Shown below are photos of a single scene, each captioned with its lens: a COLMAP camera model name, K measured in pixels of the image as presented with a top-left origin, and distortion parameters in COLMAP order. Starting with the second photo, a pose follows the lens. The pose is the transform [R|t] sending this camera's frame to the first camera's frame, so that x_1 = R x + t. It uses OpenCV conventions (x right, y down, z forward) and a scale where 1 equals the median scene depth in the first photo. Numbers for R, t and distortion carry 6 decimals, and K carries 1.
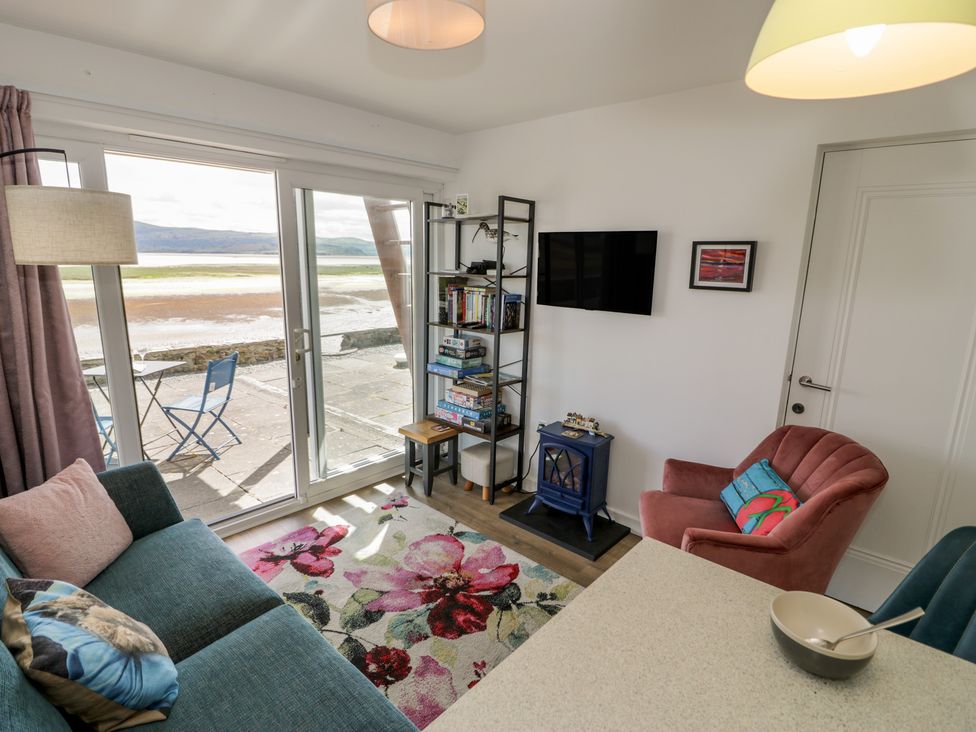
lens RADIAL K [[507.1, 0, 488.0], [0, 507.1, 364.9], [0, 0, 1]] dist [0.001003, -0.015558]
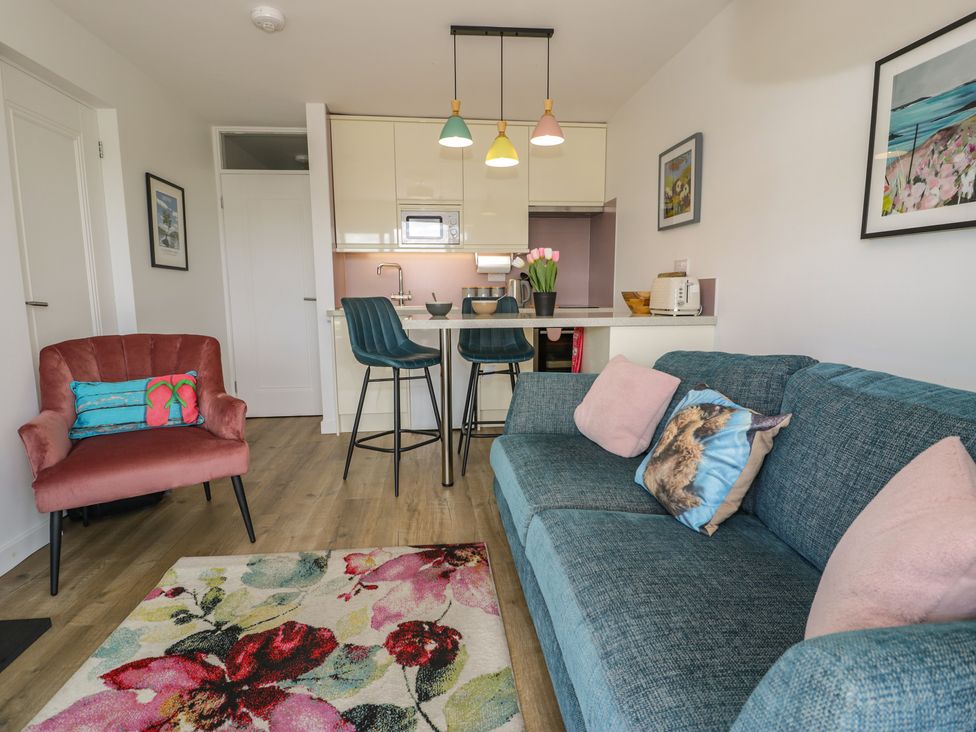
lens RADIAL K [[507.1, 0, 488.0], [0, 507.1, 364.9], [0, 0, 1]] dist [0.001003, -0.015558]
pose [[-0.754847, -0.108365, 0.646888, -0.516235], [0.128105, 0.942906, 0.307437, -0.025834], [-0.643270, 0.314937, -0.697867, 0.928088]]
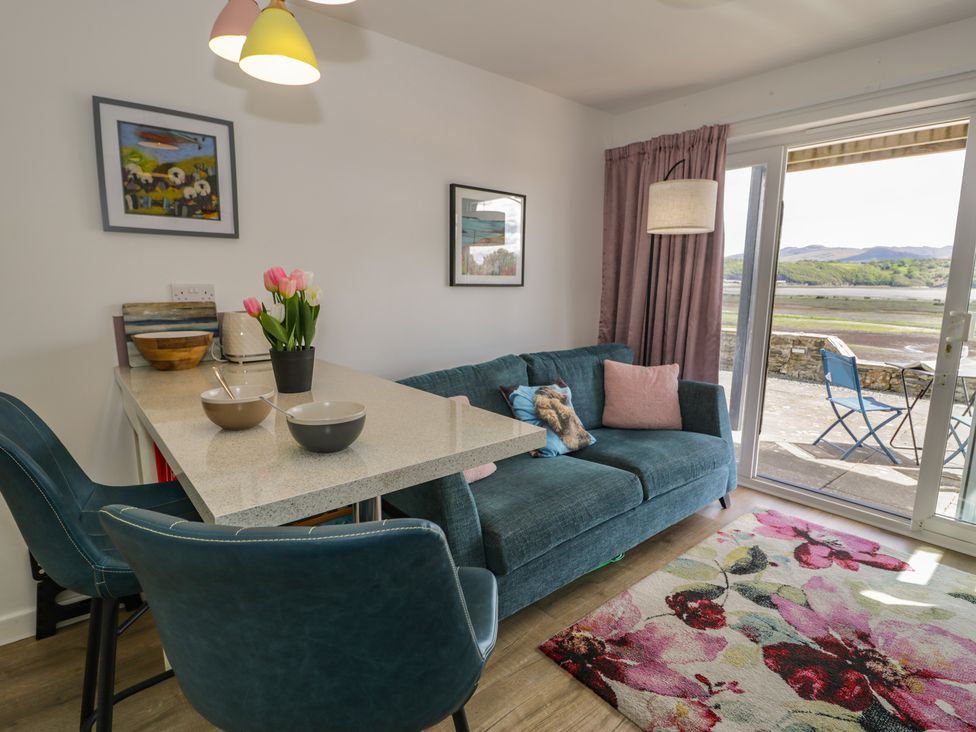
lens RADIAL K [[508.4, 0, 484.7], [0, 508.4, 365.0], [0, 0, 1]] dist [0.001766, -0.015174]
pose [[-0.132984, 0.144179, -0.980575, 0.521501], [-0.217170, 0.961081, 0.170765, 0.035299], [0.967033, 0.235661, -0.096497, 0.398239]]
